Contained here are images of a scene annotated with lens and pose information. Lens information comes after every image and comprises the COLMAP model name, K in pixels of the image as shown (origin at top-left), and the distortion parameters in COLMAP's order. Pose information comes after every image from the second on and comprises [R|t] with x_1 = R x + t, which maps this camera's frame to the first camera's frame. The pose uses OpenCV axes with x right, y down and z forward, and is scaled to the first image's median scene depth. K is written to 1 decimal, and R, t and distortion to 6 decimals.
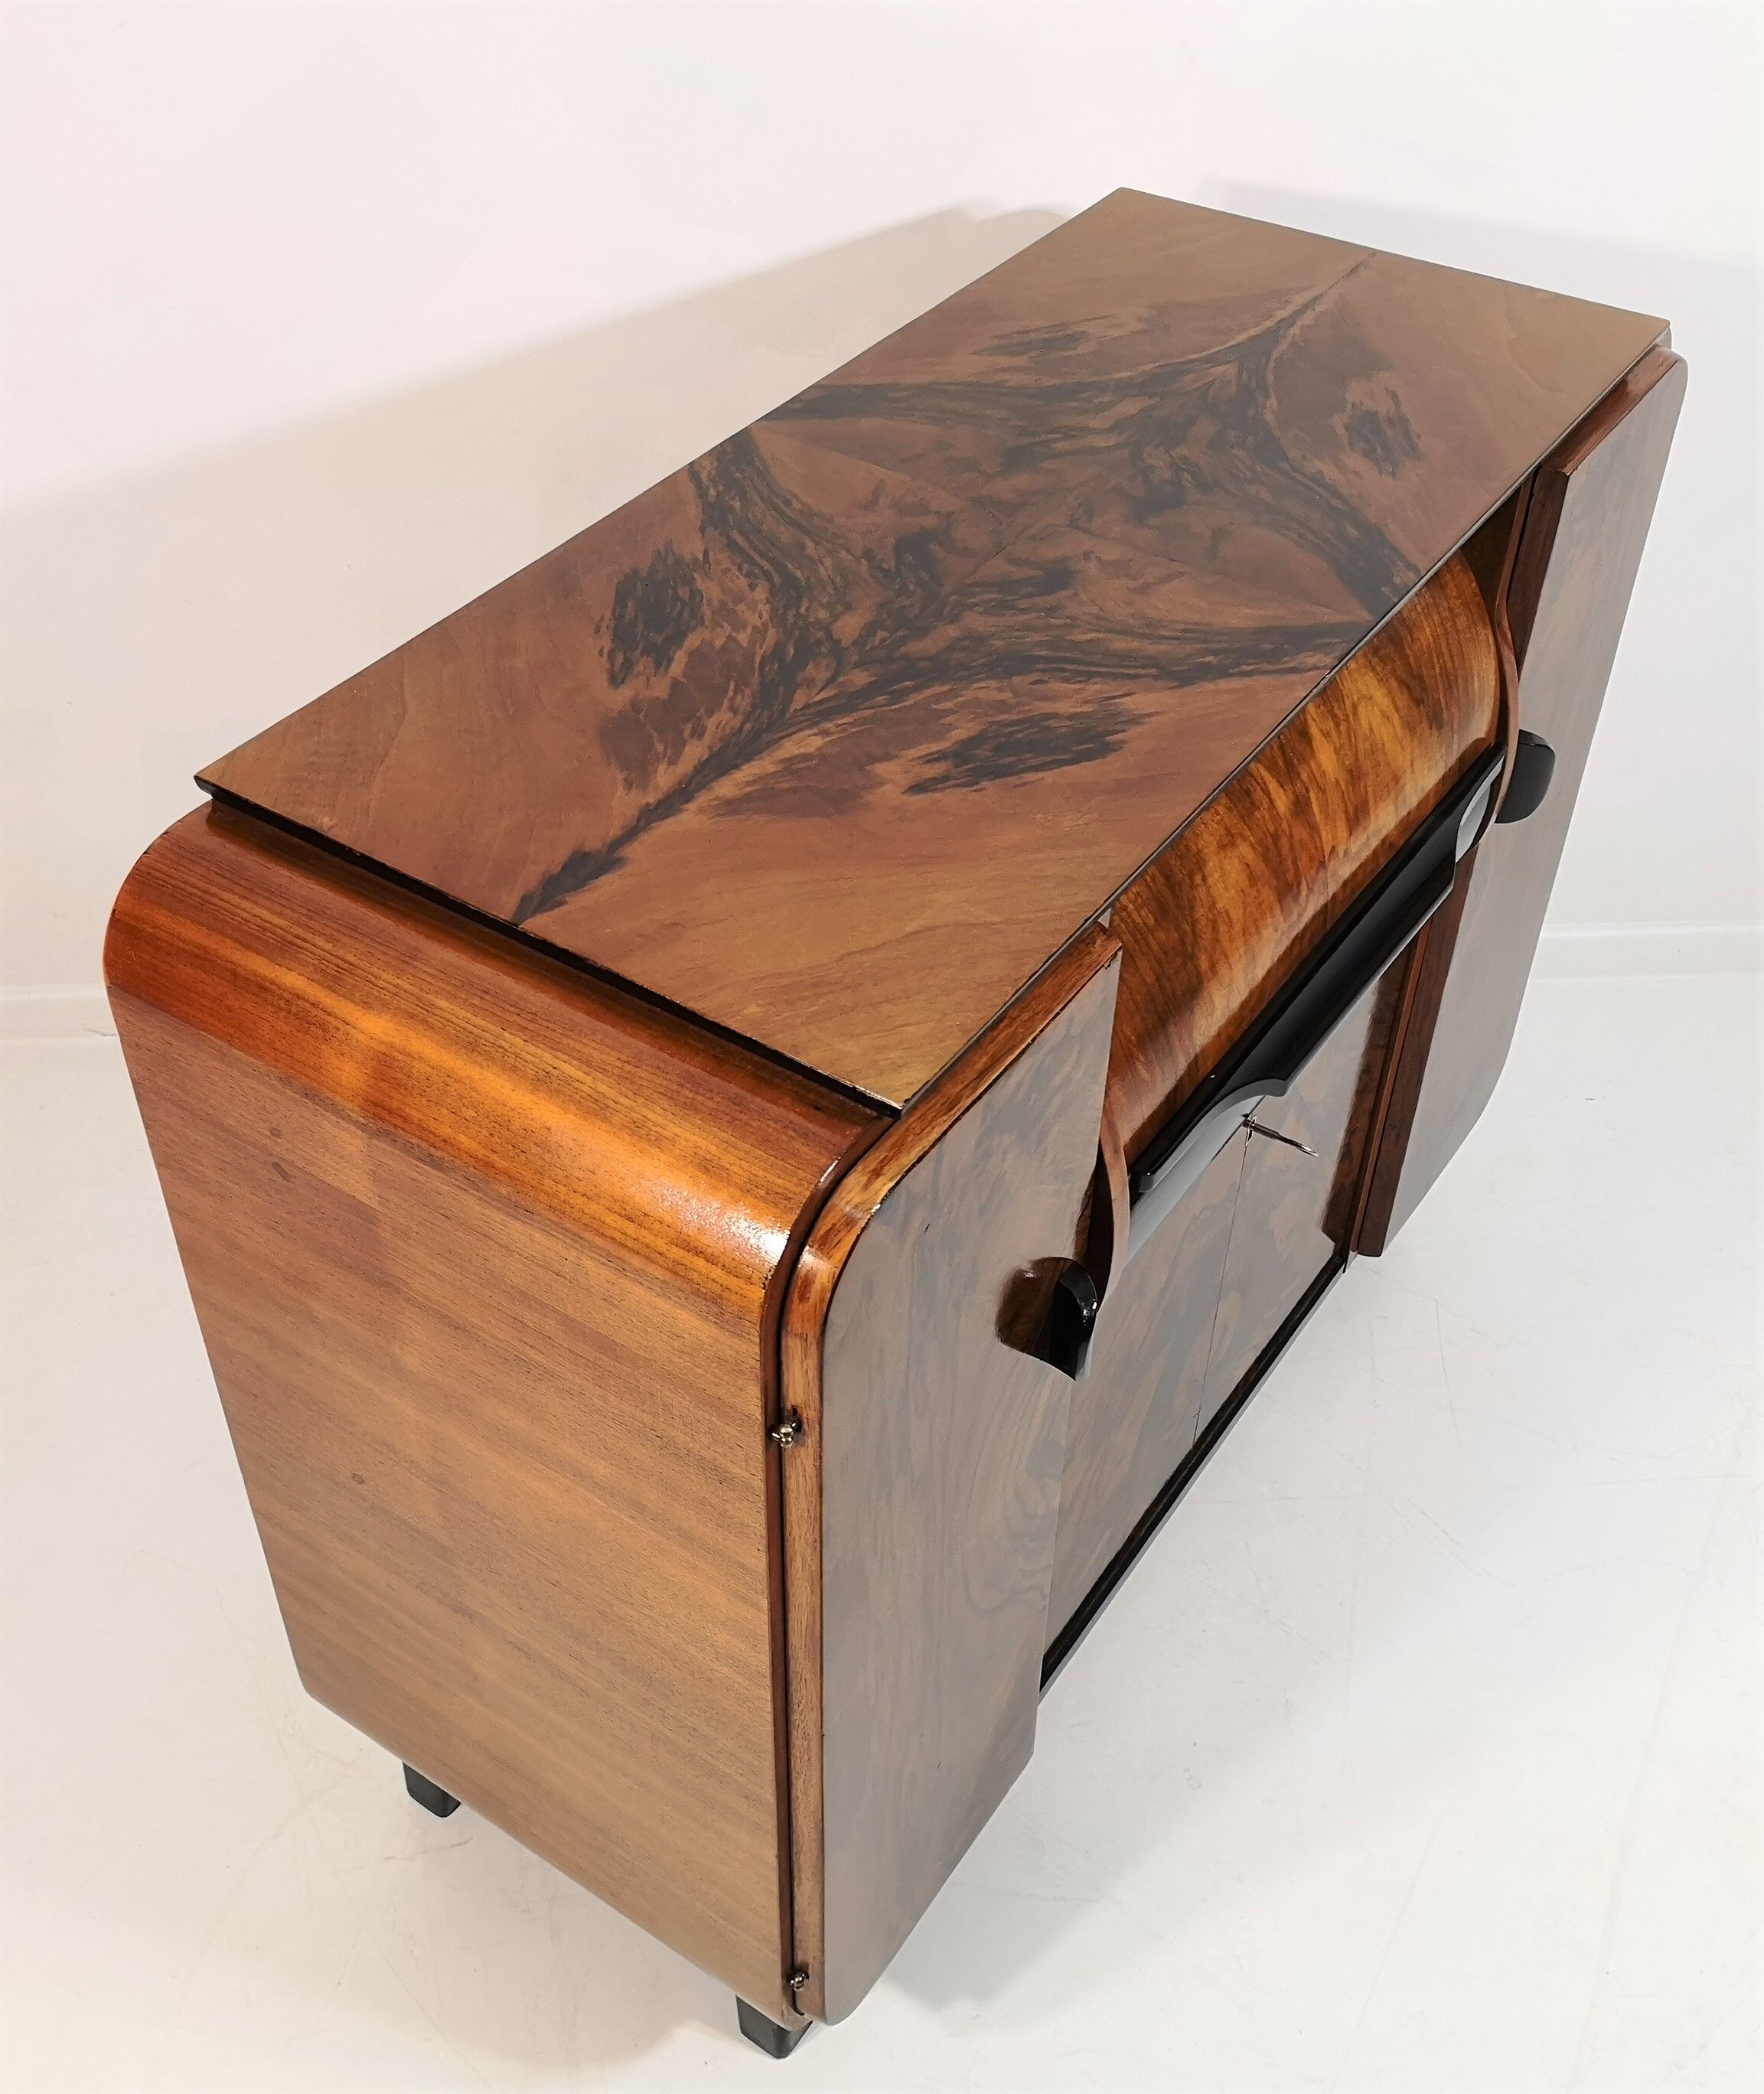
lens RADIAL K [[2241.2, 0, 882.0], [0, 2241.2, 1047.0], [0, 0, 1]] dist [0.118336, -0.017756]
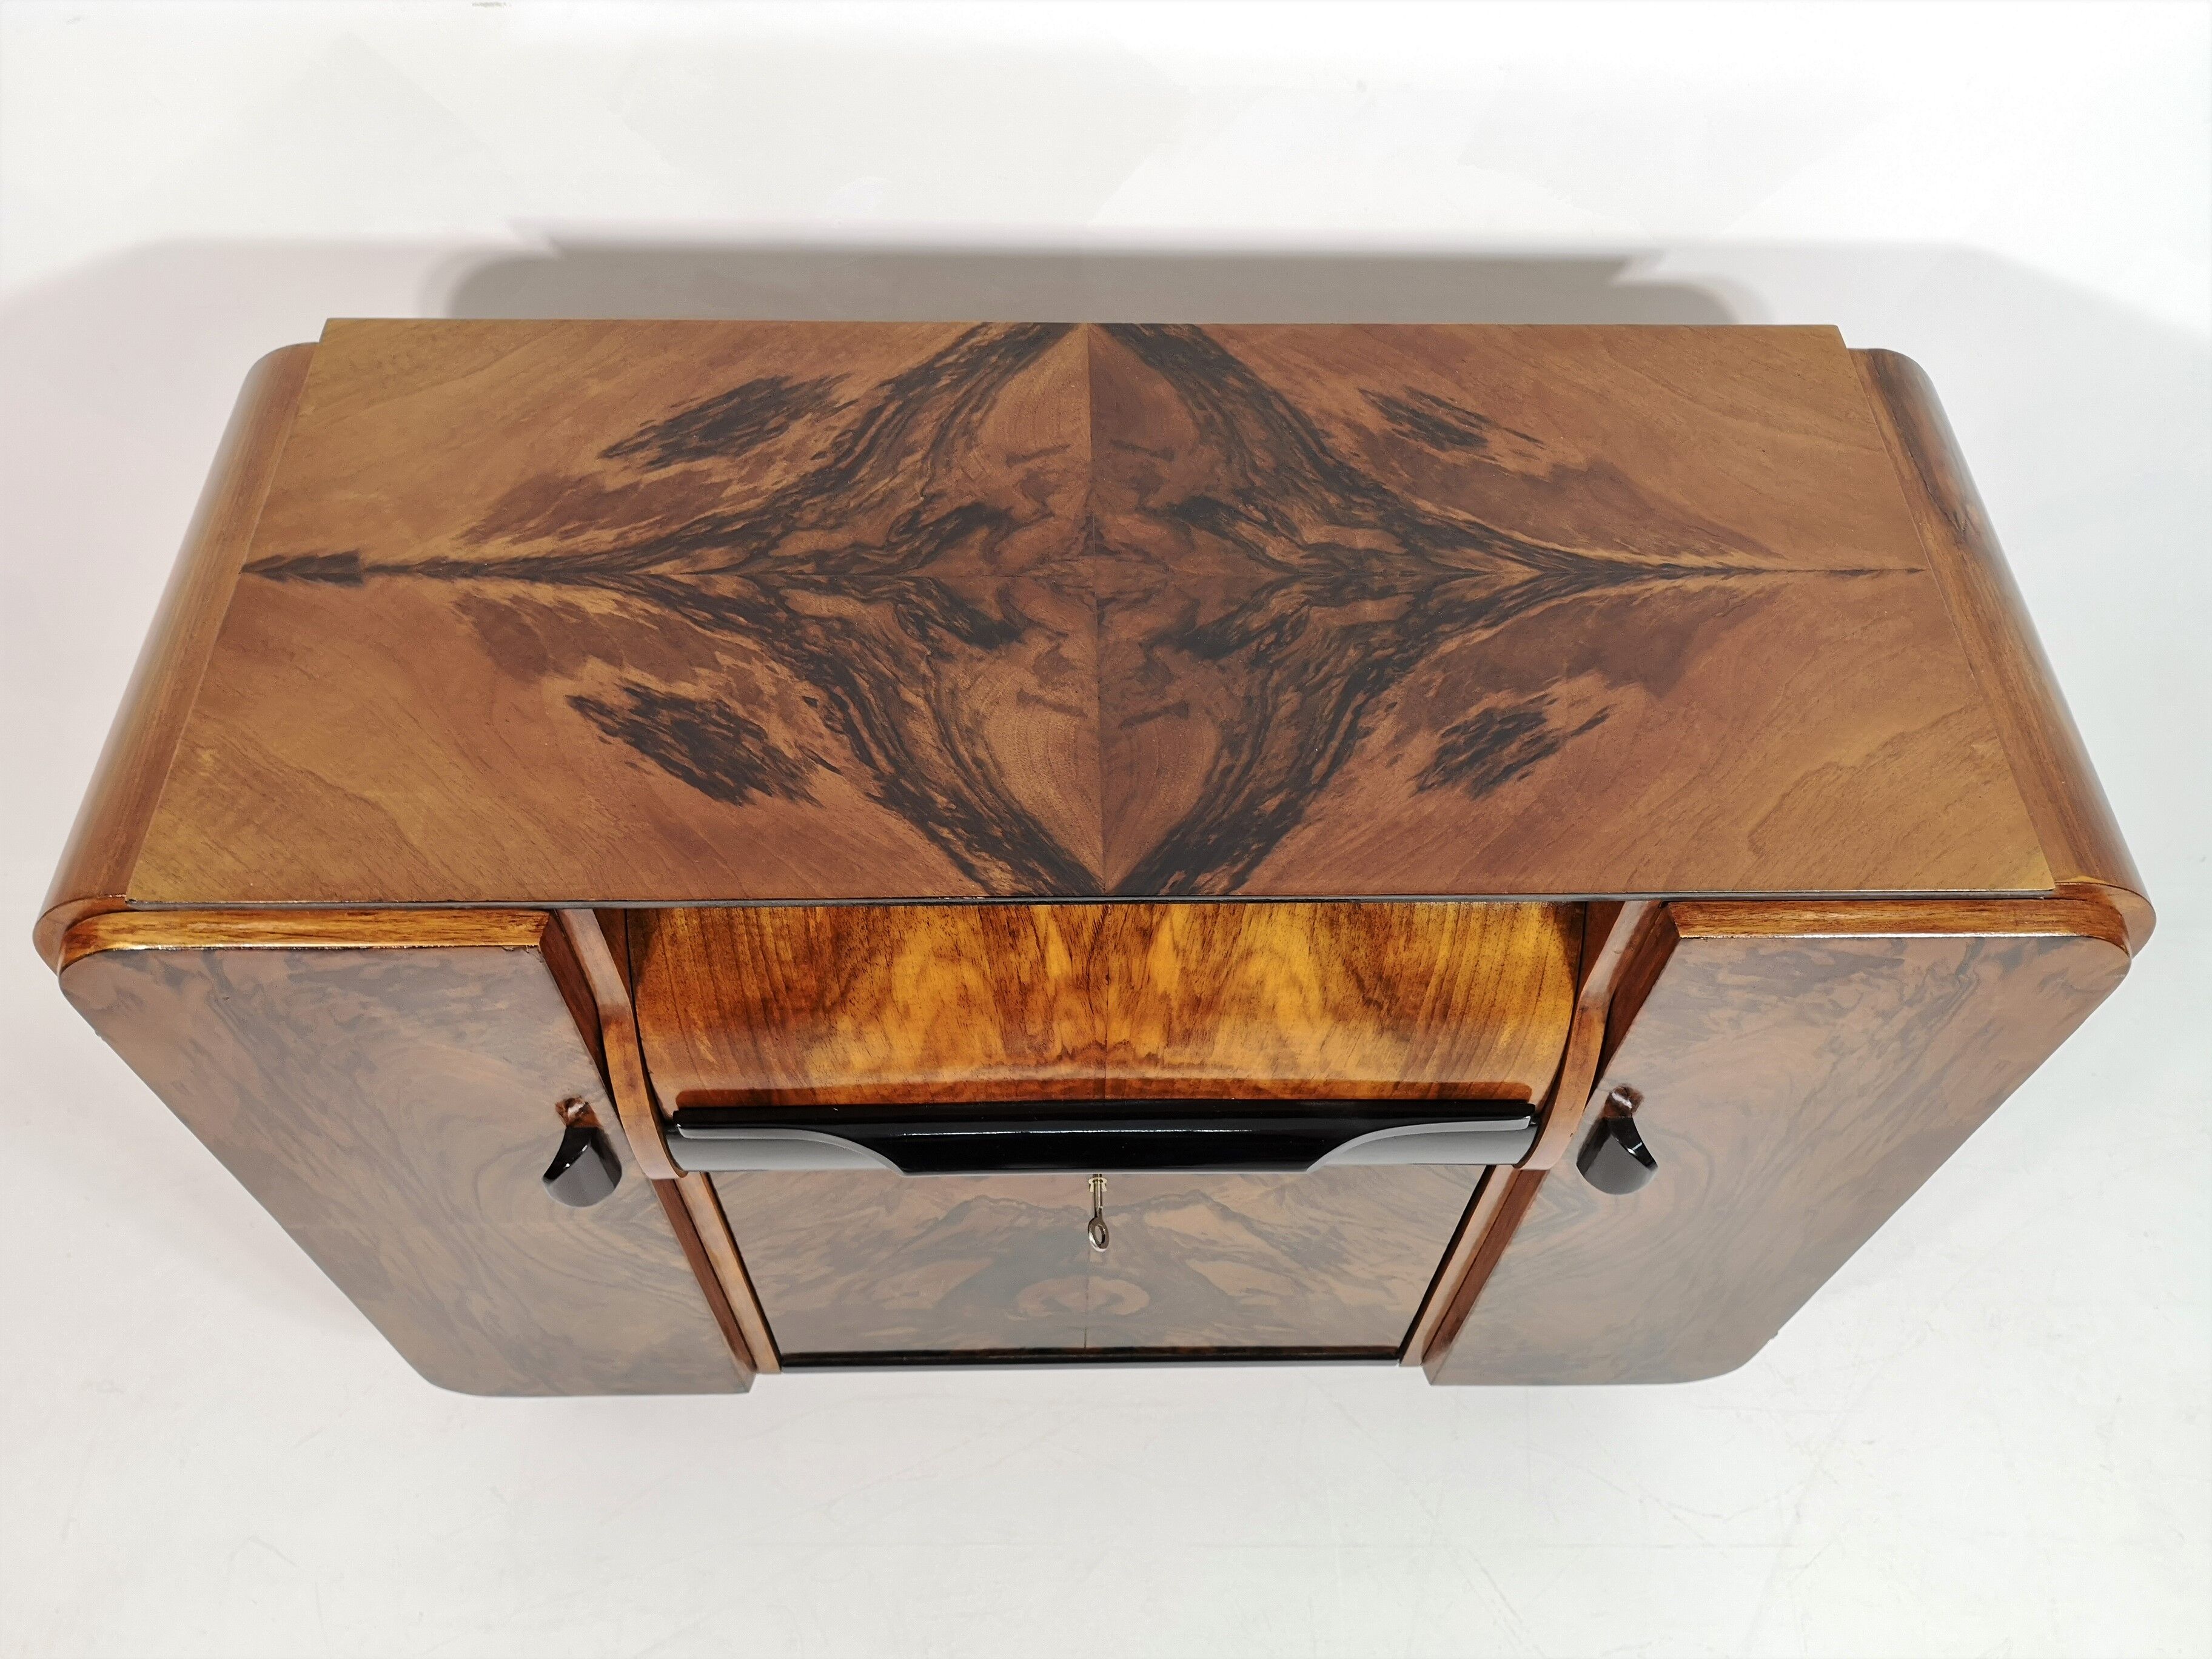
lens RADIAL K [[1765.0, 0, 1106.0], [0, 1765.0, 829.5], [0, 0, 1]] dist [0.189036, -0.525674]
pose [[0.574605, 0.674306, -0.463832, 0.529566], [-0.554647, 0.737577, 0.385159, -0.479849], [0.601827, 0.035949, 0.797817, 0.442169]]
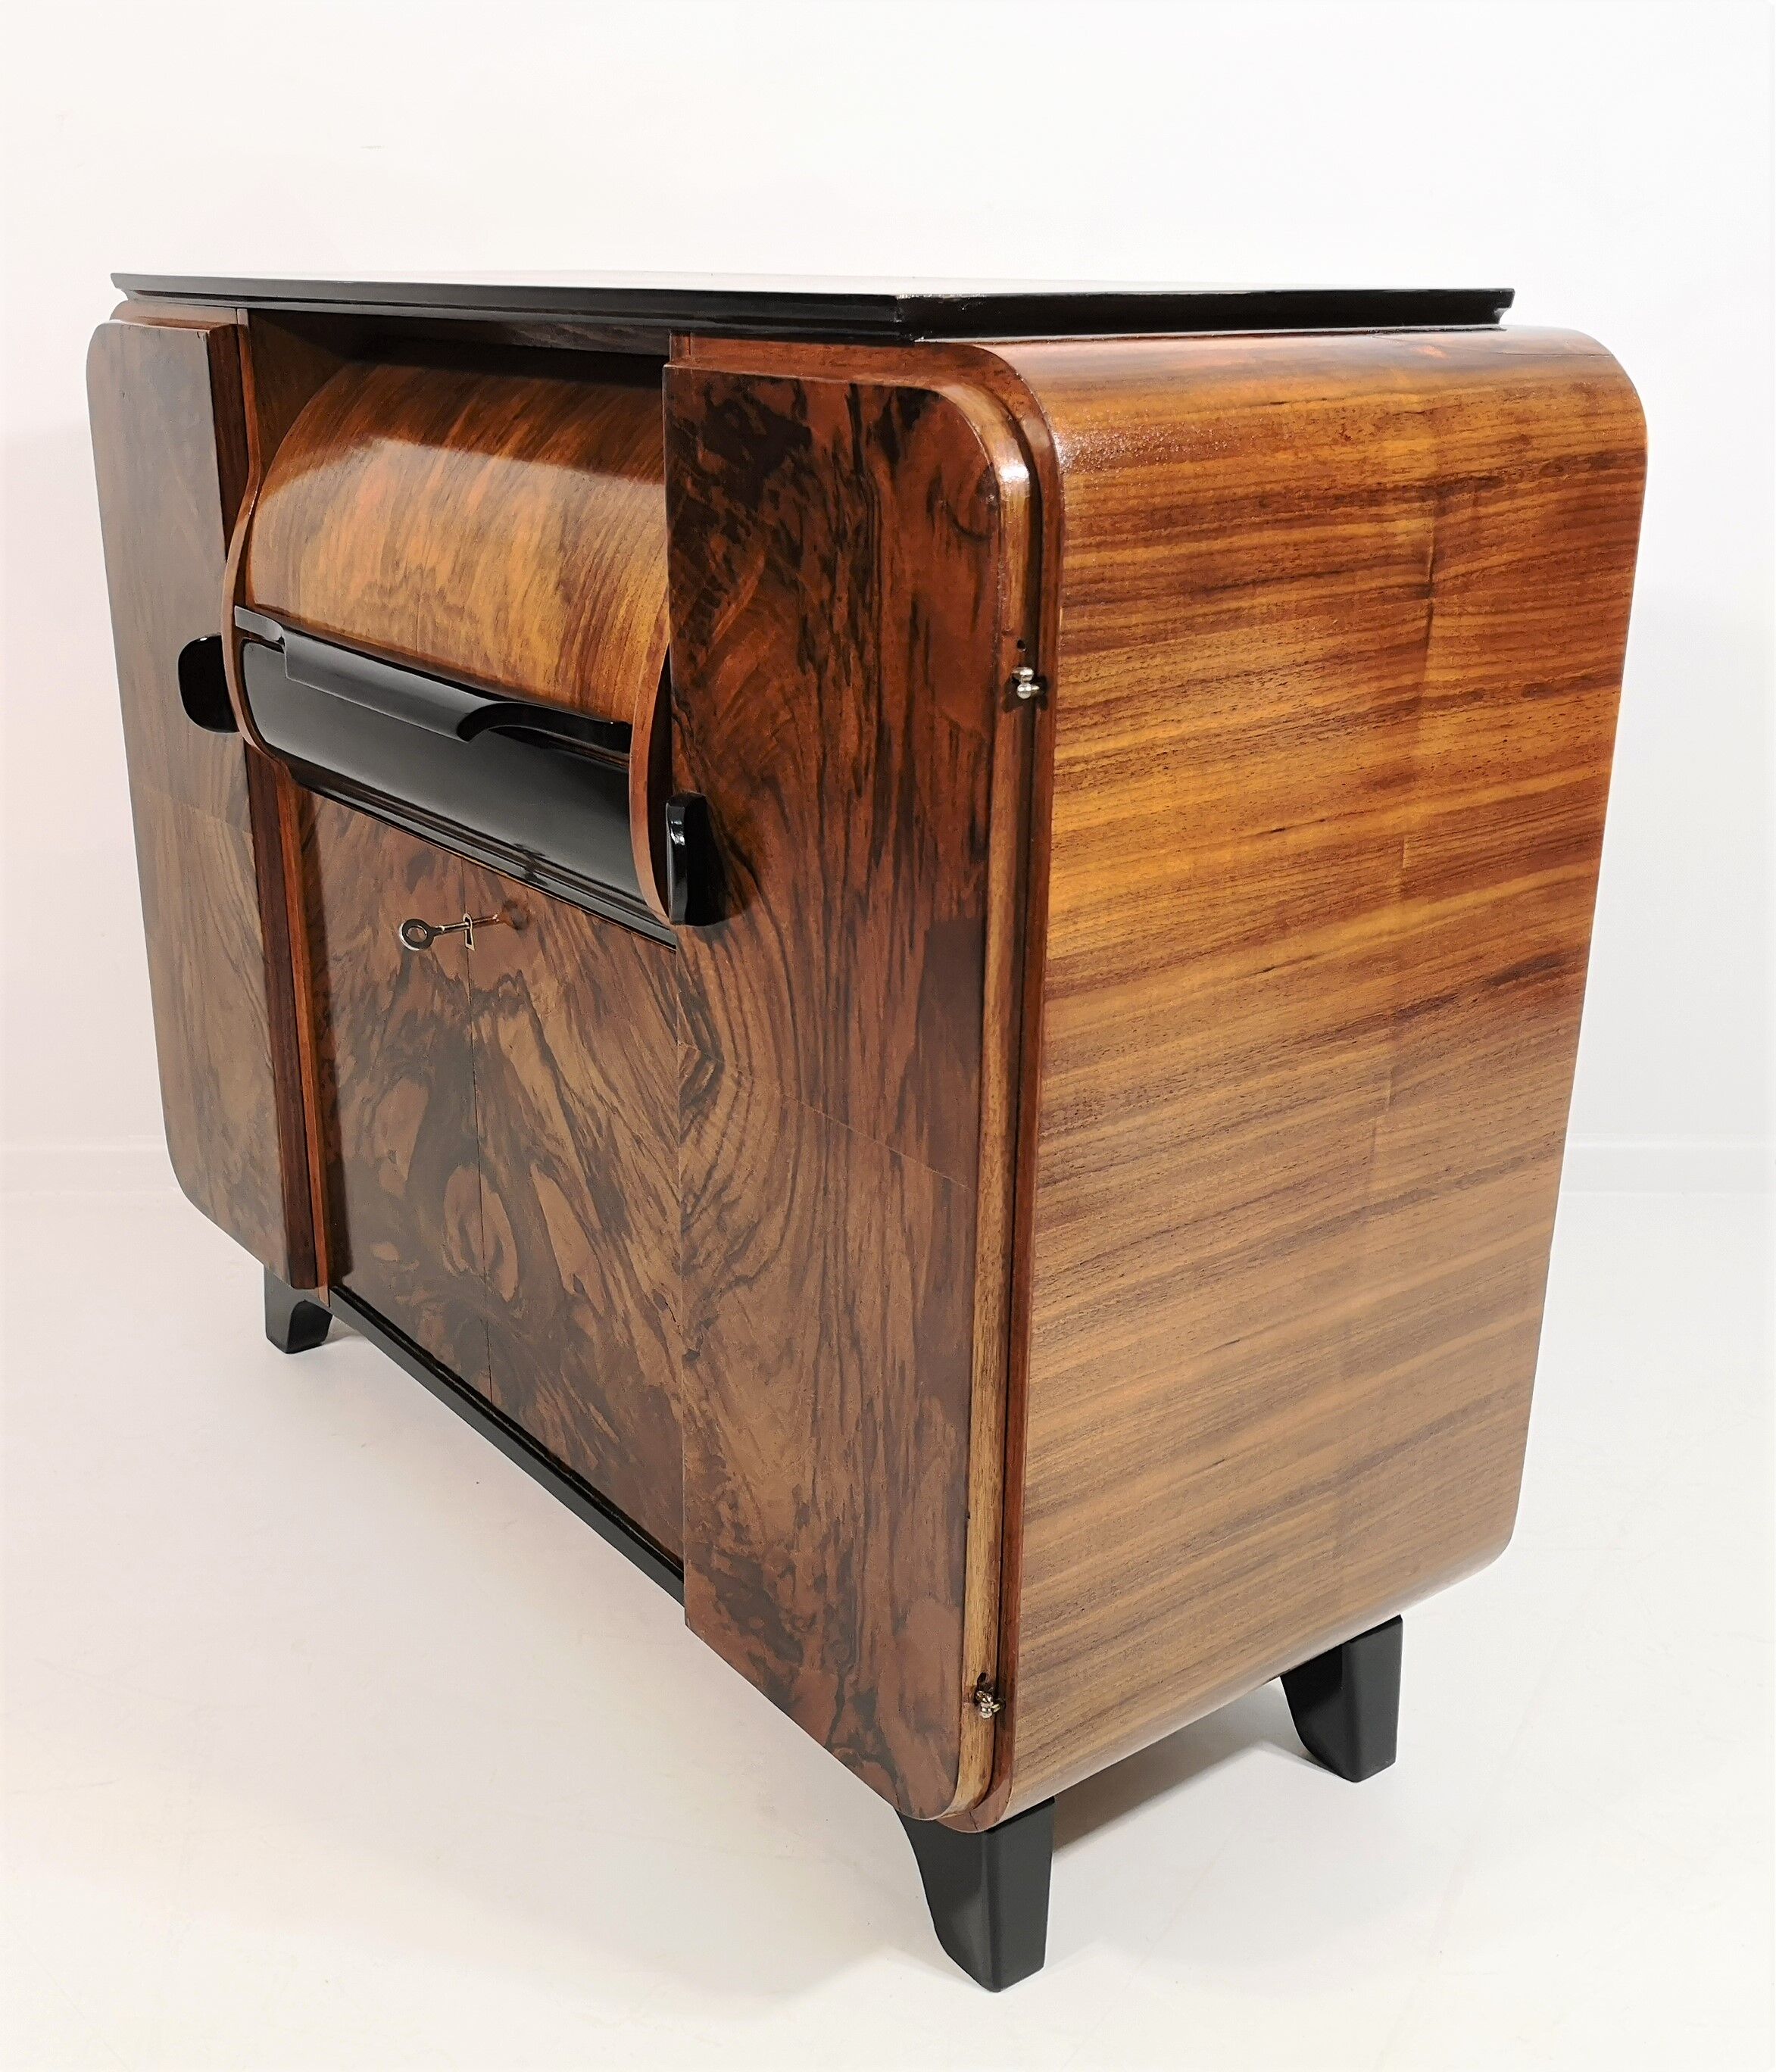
lens RADIAL K [[2196.8, 0, 888.0], [0, 2196.8, 1036.0], [0, 0, 1]] dist [0.082406, 0.000722]
pose [[-0.312348, 0.301030, -0.901010, 1.198625], [-0.641132, 0.633081, 0.433772, -0.565397], [0.700991, 0.713155, -0.004742, 1.430005]]
